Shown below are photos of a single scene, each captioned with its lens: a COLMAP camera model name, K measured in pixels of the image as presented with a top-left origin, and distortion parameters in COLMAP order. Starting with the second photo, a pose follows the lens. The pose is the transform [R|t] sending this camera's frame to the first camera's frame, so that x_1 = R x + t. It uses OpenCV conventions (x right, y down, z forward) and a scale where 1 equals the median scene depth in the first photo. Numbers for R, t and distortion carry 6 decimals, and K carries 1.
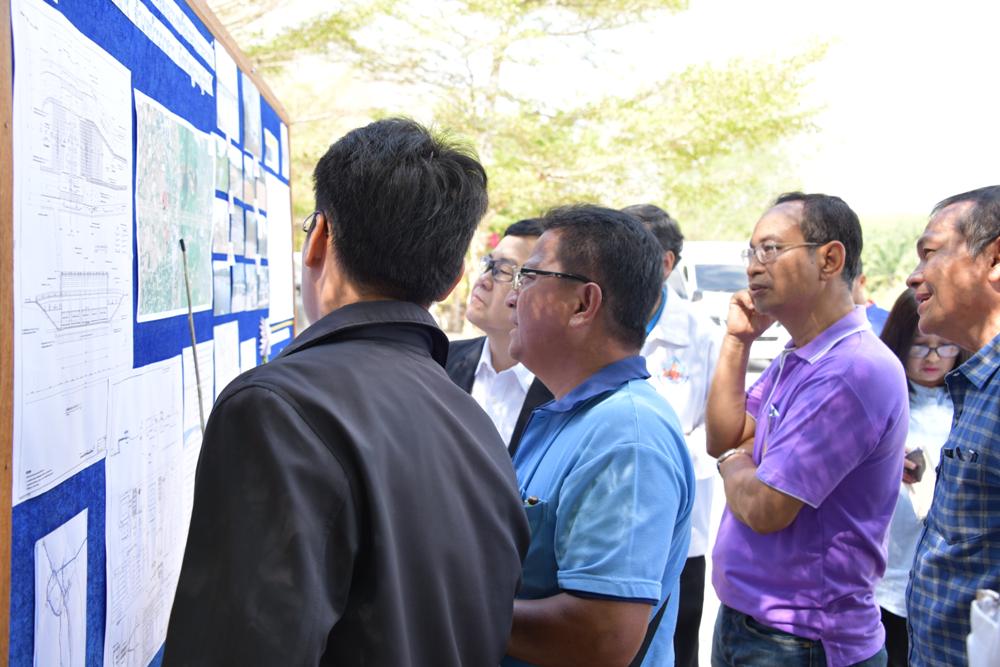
lens RADIAL K [[1110.2, 0, 500.0], [0, 1110.2, 333.5], [0, 0, 1]] dist [0.004441, 0.005956]
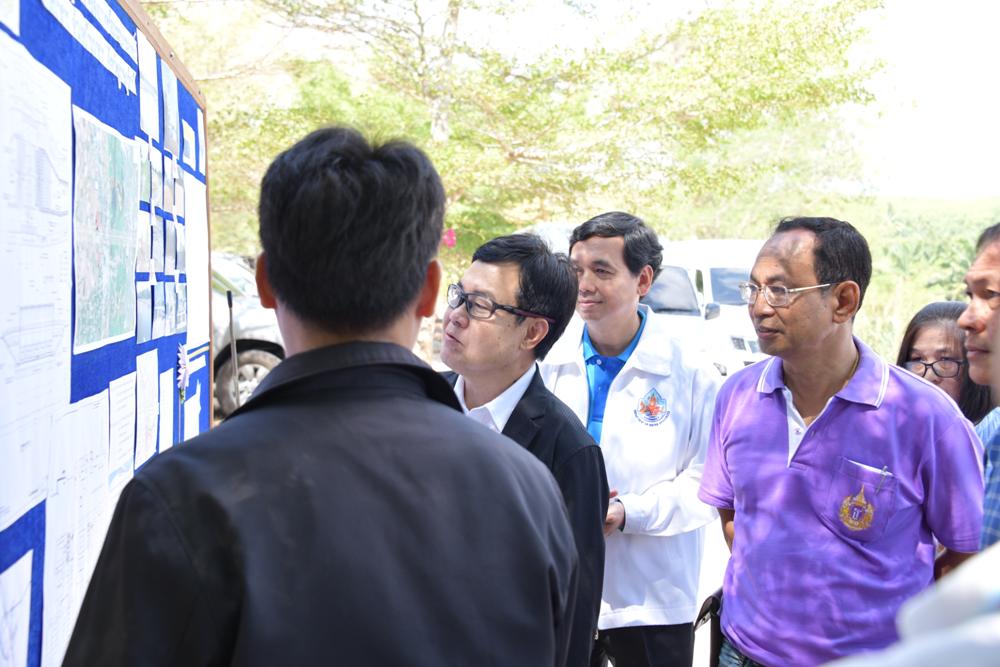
lens RADIAL K [[1494.2, 0, 500.0], [0, 1494.2, 333.5], [0, 0, 1]] dist [0.007756, 1.023552]
pose [[0.999537, 0.005826, 0.029856, -0.004097], [-0.005363, 0.999864, -0.015574, -0.006254], [-0.029942, 0.015407, 0.999433, -0.175671]]
